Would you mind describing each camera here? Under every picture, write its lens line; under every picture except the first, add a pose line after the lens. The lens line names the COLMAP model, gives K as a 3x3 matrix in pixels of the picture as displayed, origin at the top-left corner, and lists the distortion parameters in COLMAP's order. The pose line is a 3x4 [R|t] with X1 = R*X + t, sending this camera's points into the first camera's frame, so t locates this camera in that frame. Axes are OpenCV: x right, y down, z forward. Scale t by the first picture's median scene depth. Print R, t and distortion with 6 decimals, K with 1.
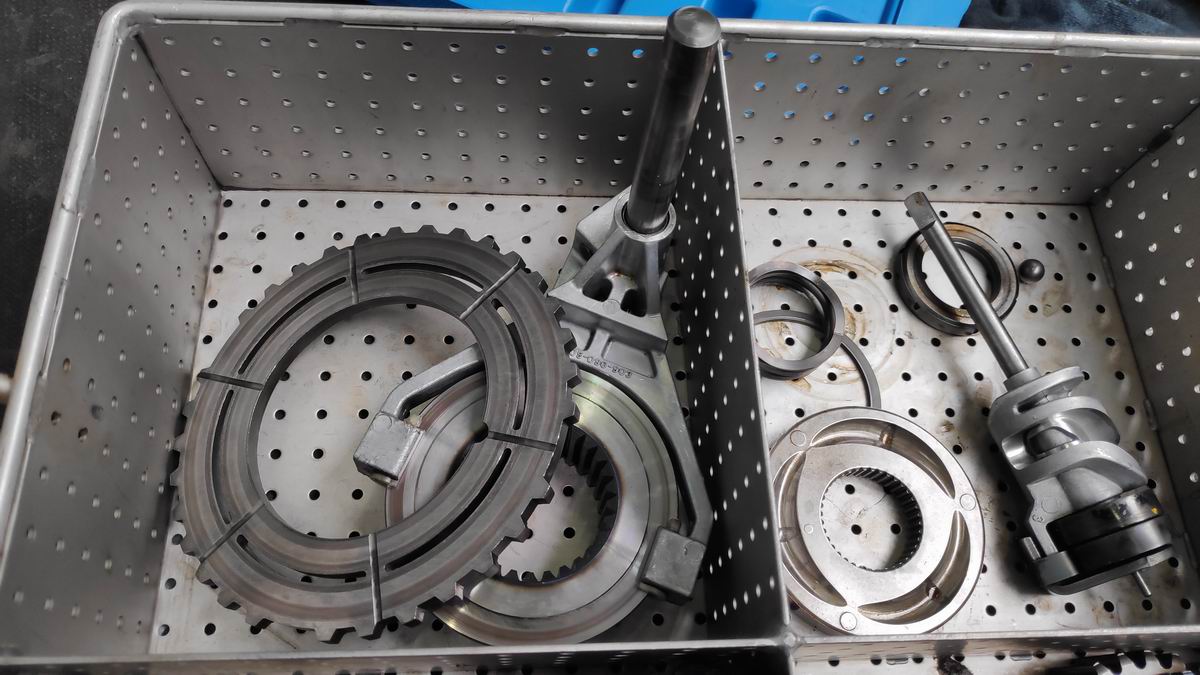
lens RADIAL K [[712.0, 0, 600.0], [0, 712.0, 337.5], [0, 0, 1]] dist [-0.003377, -0.000922]
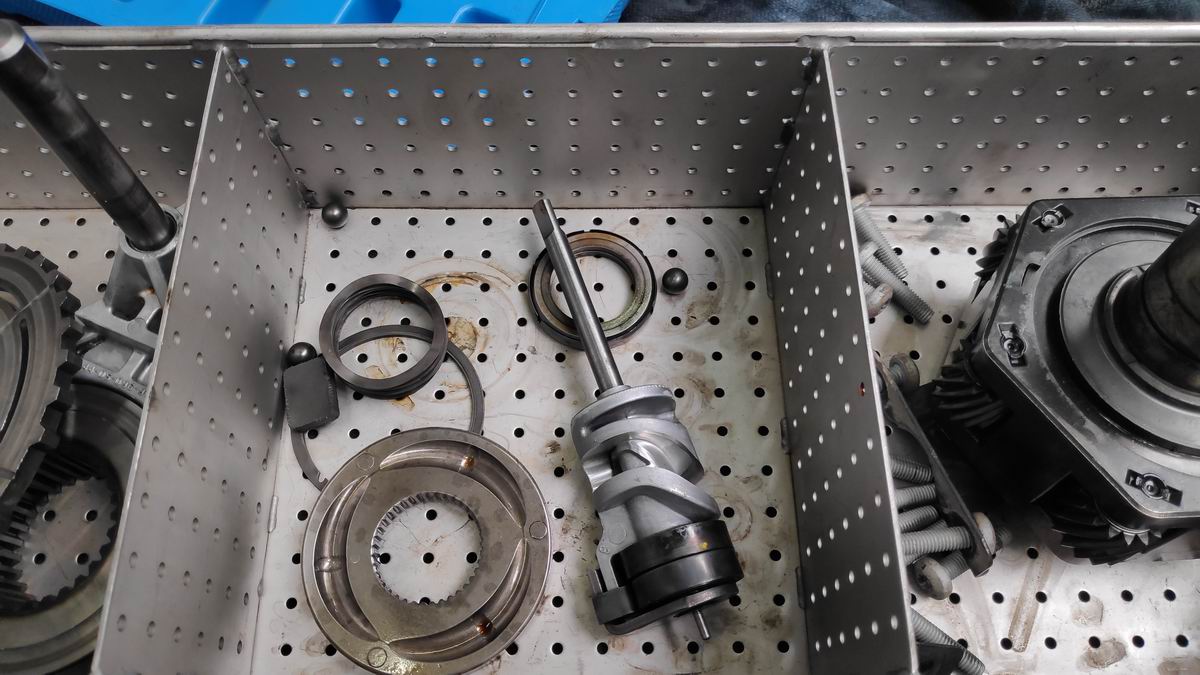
lens RADIAL K [[718.3, 0, 600.0], [0, 718.3, 337.5], [0, 0, 1]] dist [0.019064, -0.048552]
pose [[0.997255, -0.009156, -0.073477, 0.591084], [0.007882, 0.999814, -0.017614, -0.002793], [0.073625, 0.016987, 0.997141, 0.057369]]
